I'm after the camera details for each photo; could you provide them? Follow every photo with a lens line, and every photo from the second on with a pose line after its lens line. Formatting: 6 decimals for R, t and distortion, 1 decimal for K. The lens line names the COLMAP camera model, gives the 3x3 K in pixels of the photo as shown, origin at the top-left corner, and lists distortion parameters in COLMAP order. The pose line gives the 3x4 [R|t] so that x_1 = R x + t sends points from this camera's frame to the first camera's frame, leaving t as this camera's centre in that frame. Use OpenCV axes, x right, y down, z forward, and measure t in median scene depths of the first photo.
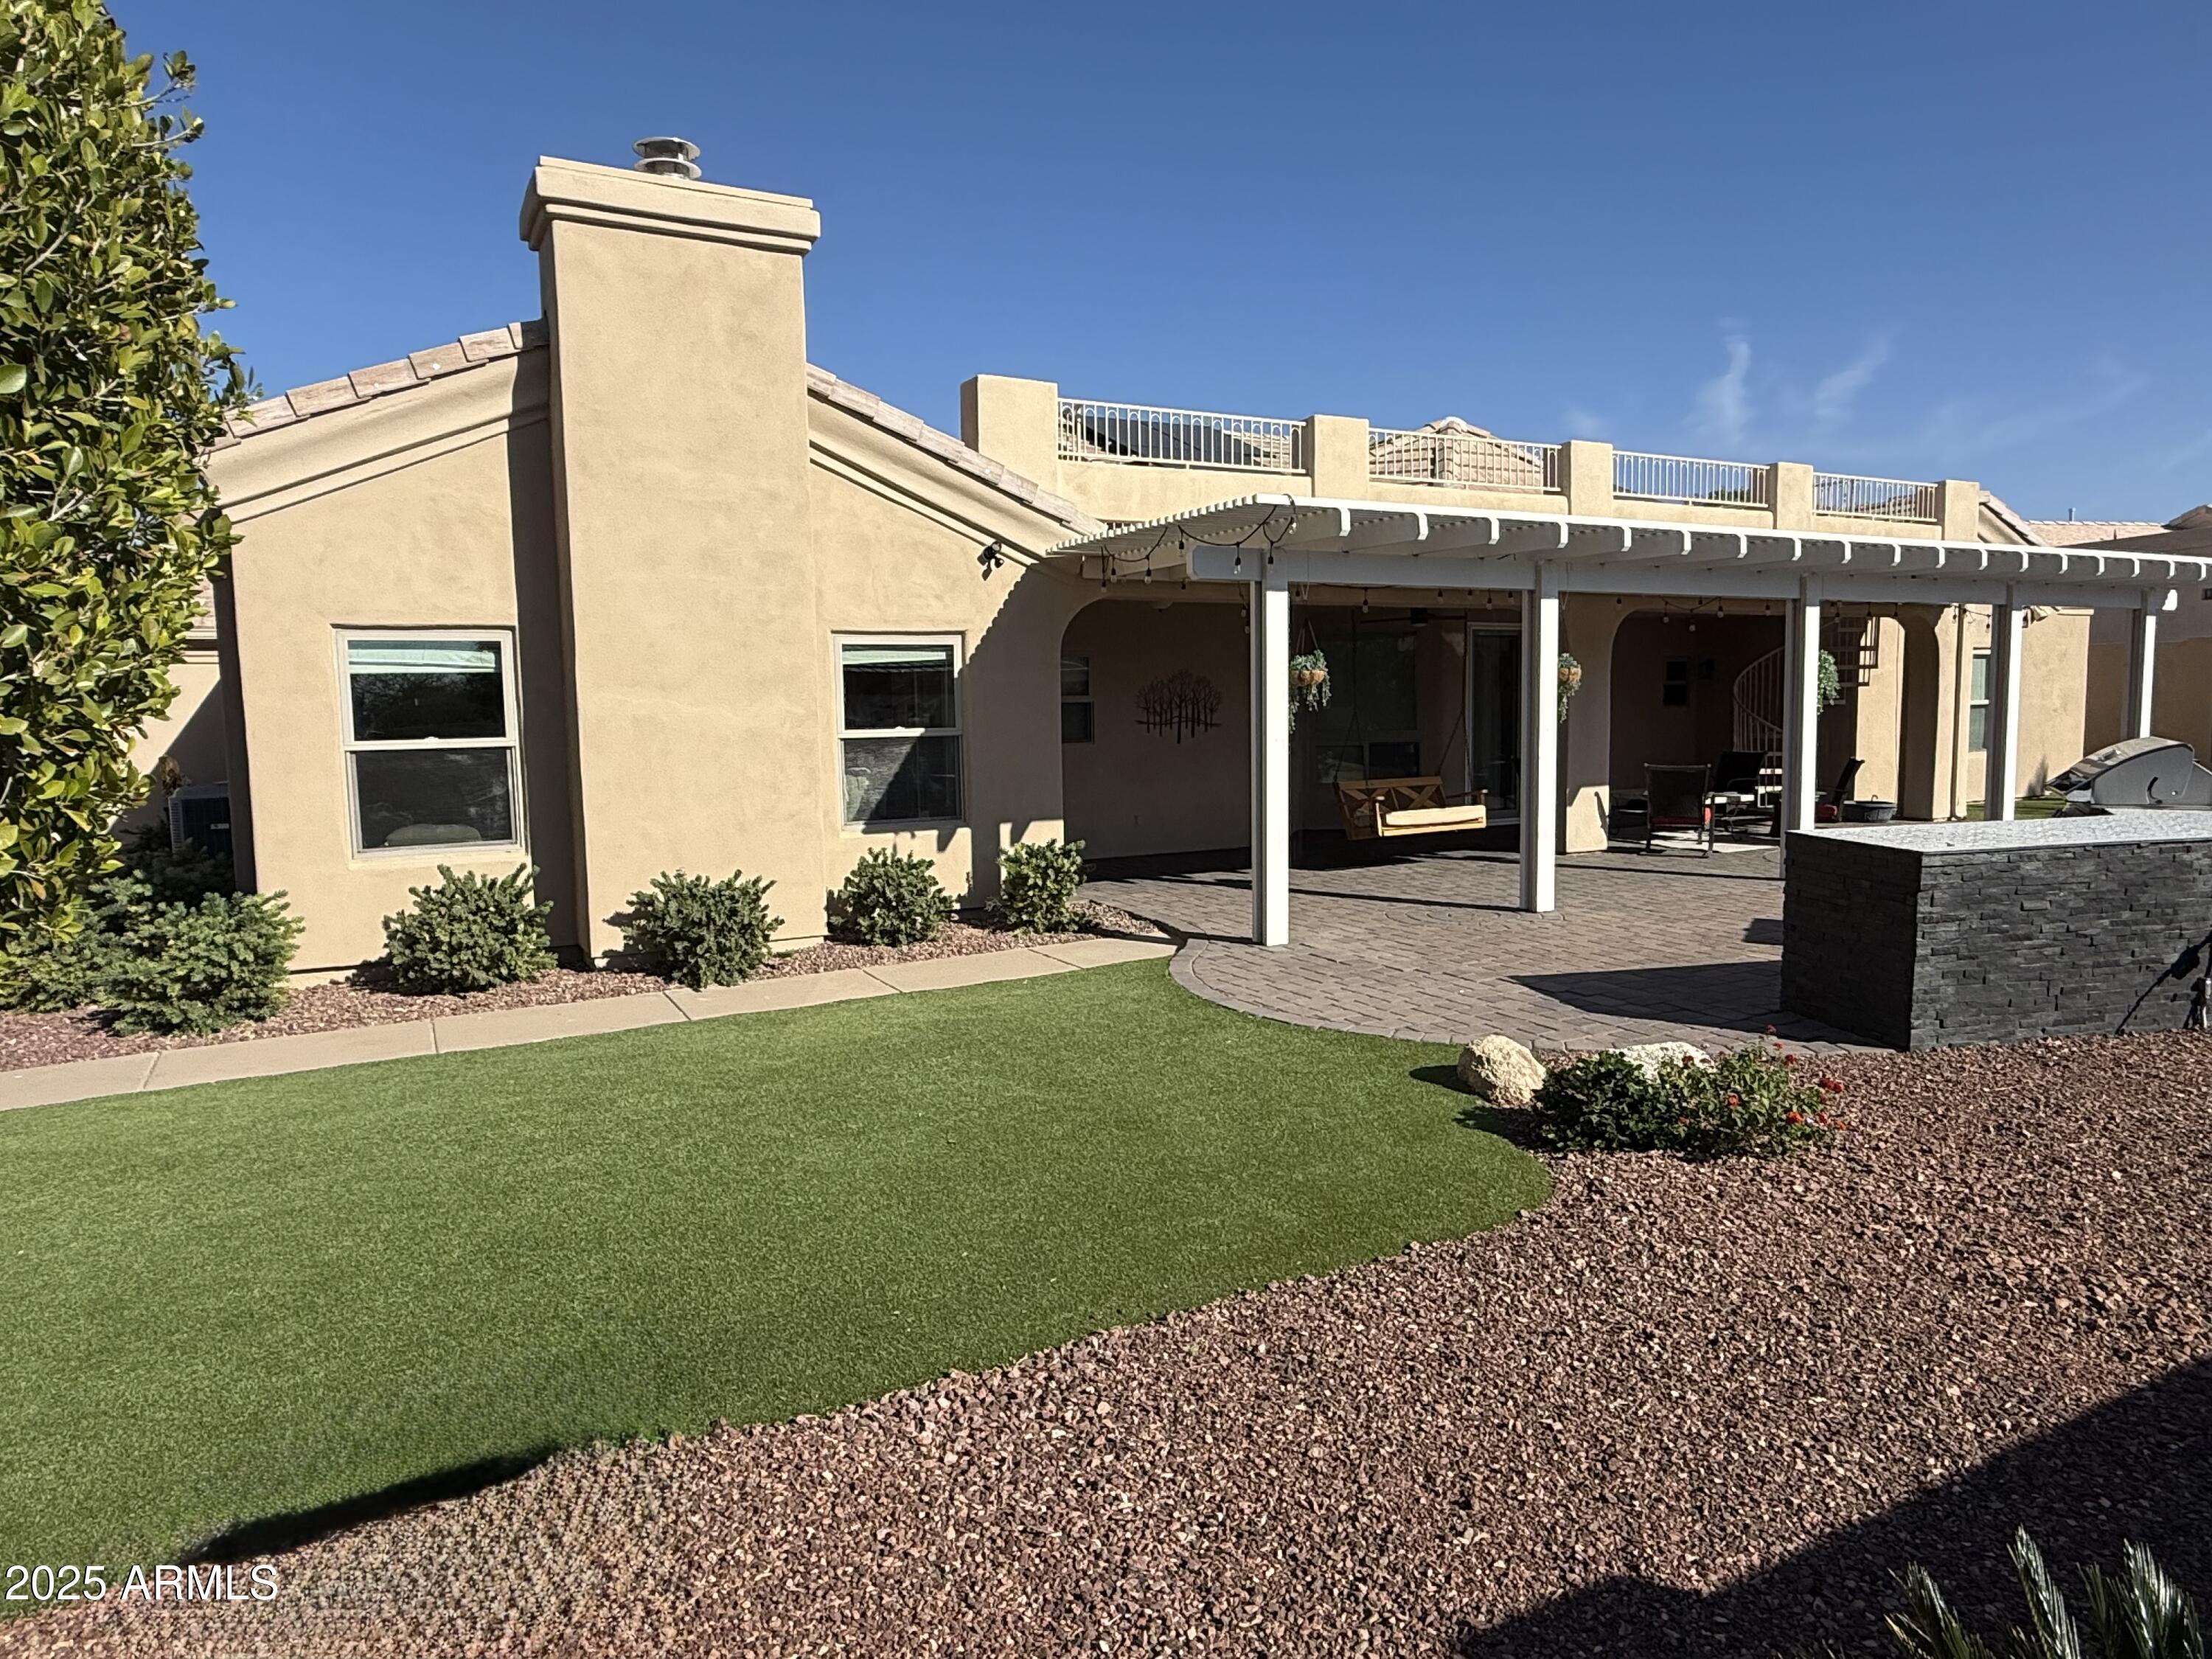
lens RADIAL K [[1353.5, 0, 1110.7], [0, 1353.5, 825.8], [0, 0, 1]] dist [0.001149, 0.001962]
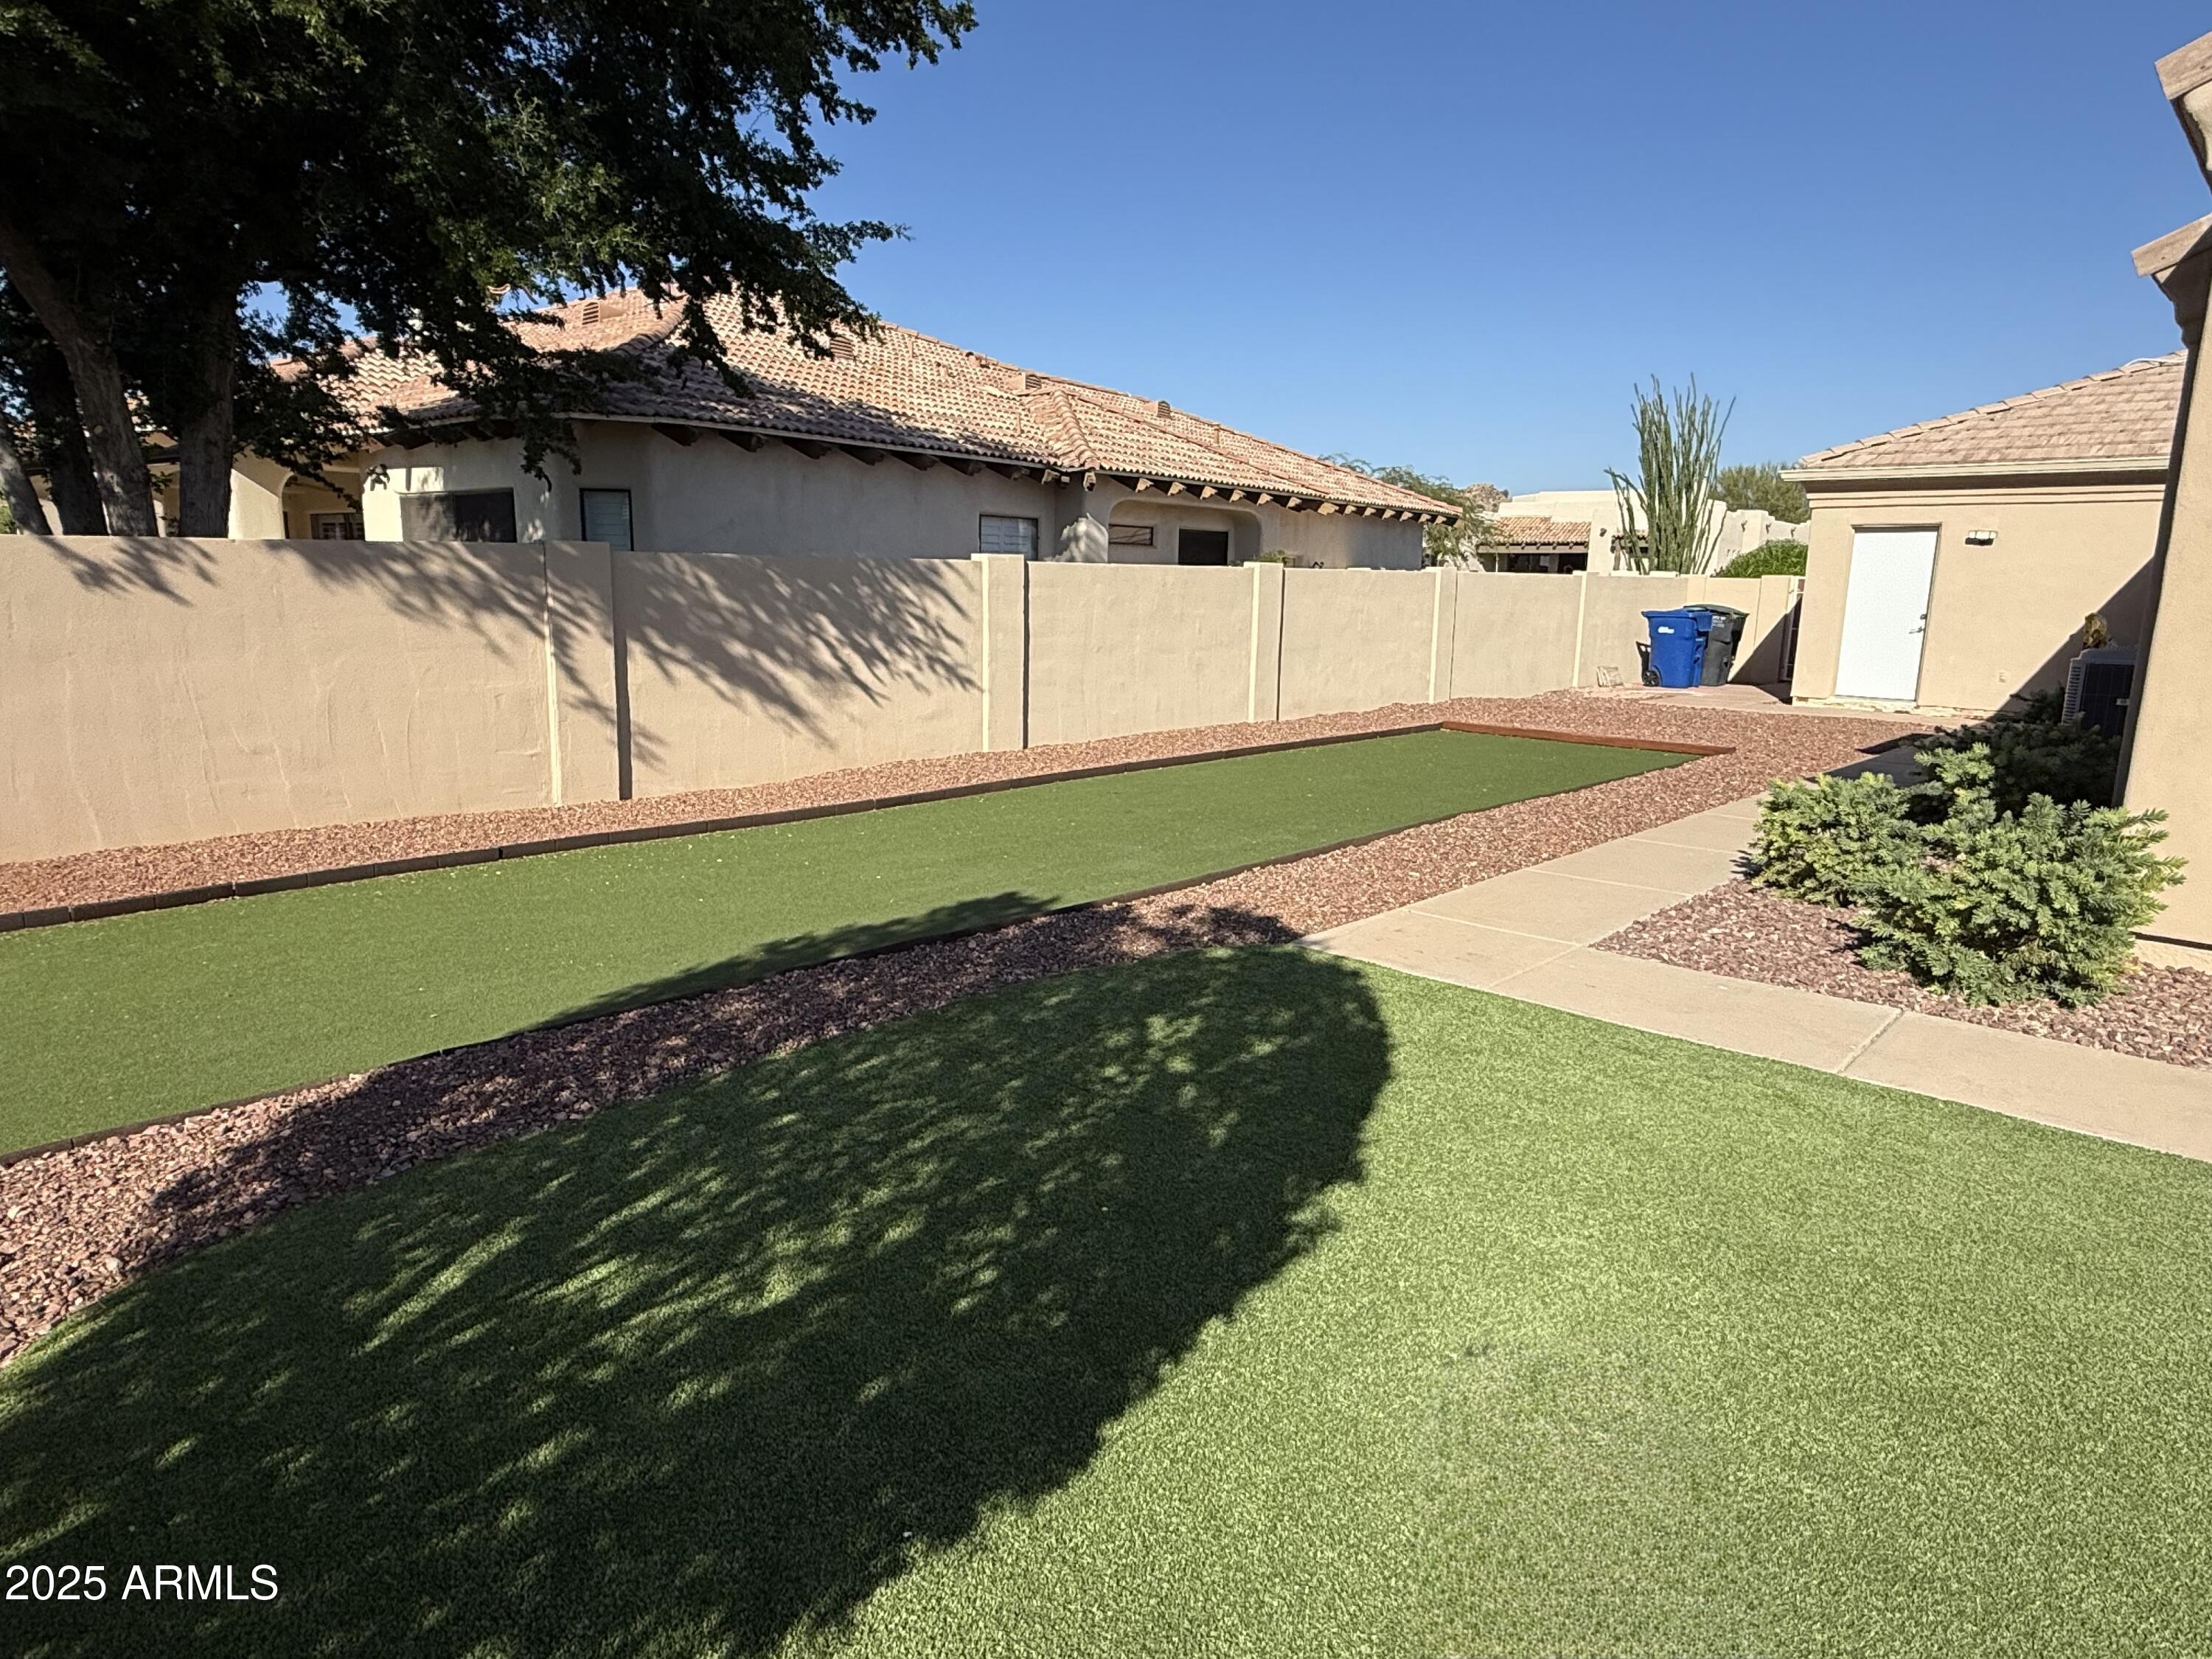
lens RADIAL K [[1287.0, 0, 1104.5], [0, 1287.0, 834.8], [0, 0, 1]] dist [0.008309, -0.000793]
pose [[0.289453, 0.205996, -0.934763, -0.059704], [-0.105110, 0.977503, 0.182867, 0.000498], [0.951404, 0.045321, 0.304594, 0.109474]]
